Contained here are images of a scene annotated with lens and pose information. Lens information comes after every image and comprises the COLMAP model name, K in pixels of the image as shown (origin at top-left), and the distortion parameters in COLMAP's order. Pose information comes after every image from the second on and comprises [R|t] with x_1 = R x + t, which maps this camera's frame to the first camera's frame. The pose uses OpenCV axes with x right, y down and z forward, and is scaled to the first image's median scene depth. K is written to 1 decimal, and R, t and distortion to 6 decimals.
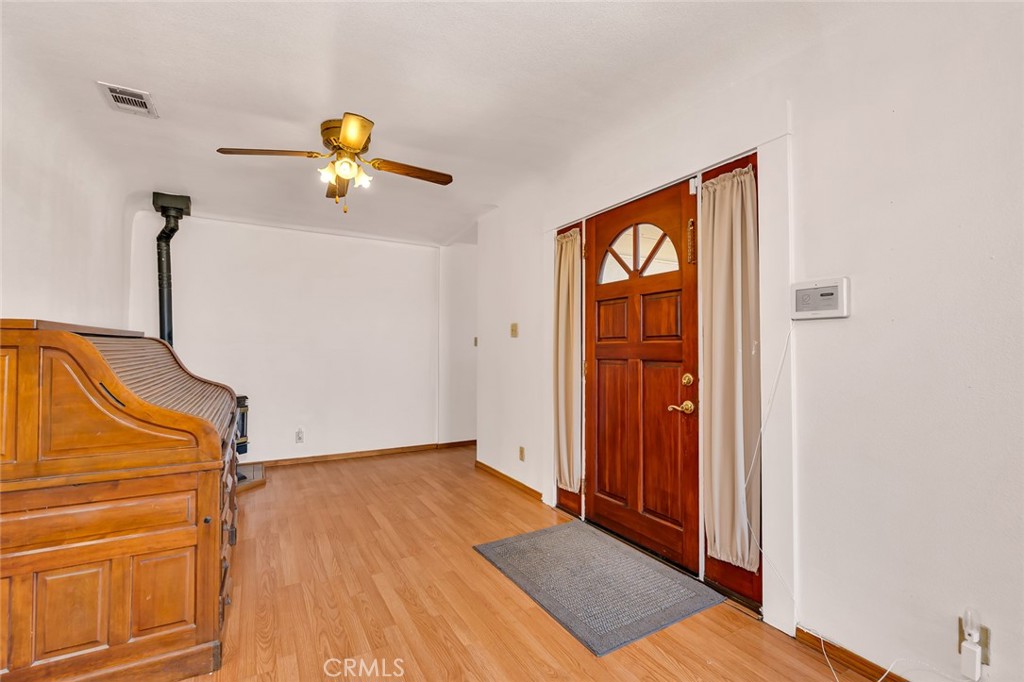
lens RADIAL K [[464.9, 0, 517.0], [0, 464.9, 337.6], [0, 0, 1]] dist [-0.005774, 0.000202]
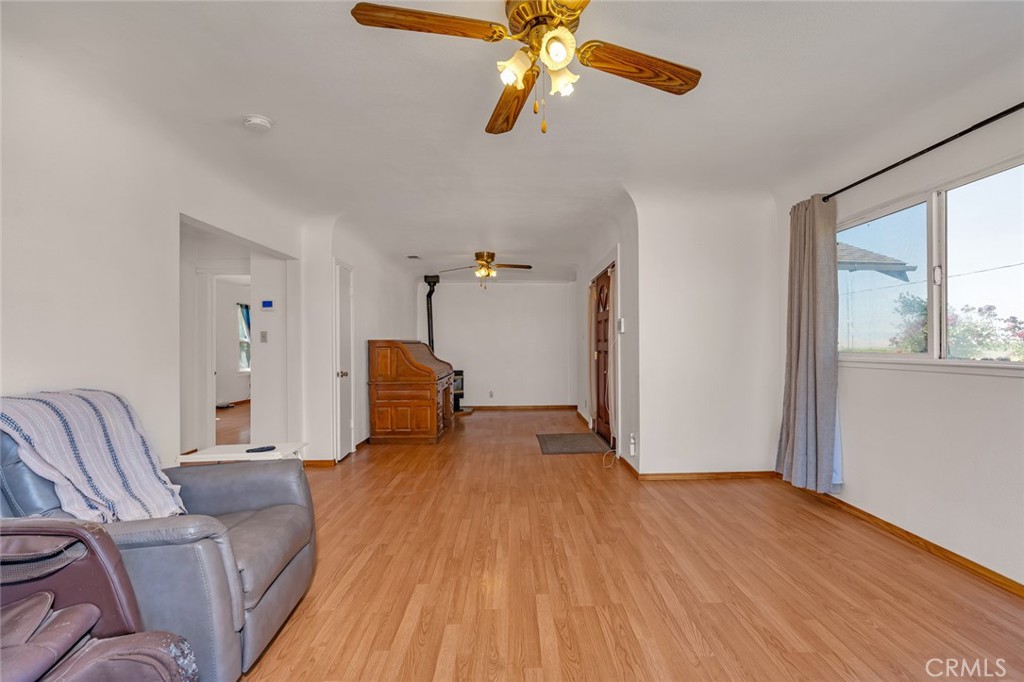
lens RADIAL K [[471.6, 0, 494.2], [0, 471.6, 343.7], [0, 0, 1]] dist [-0.001603, -0.000108]
pose [[0.851533, -0.008202, -0.524237, 0.659675], [0.017764, 0.999755, 0.013213, -0.016608], [0.524000, -0.020564, 0.851470, -0.730942]]
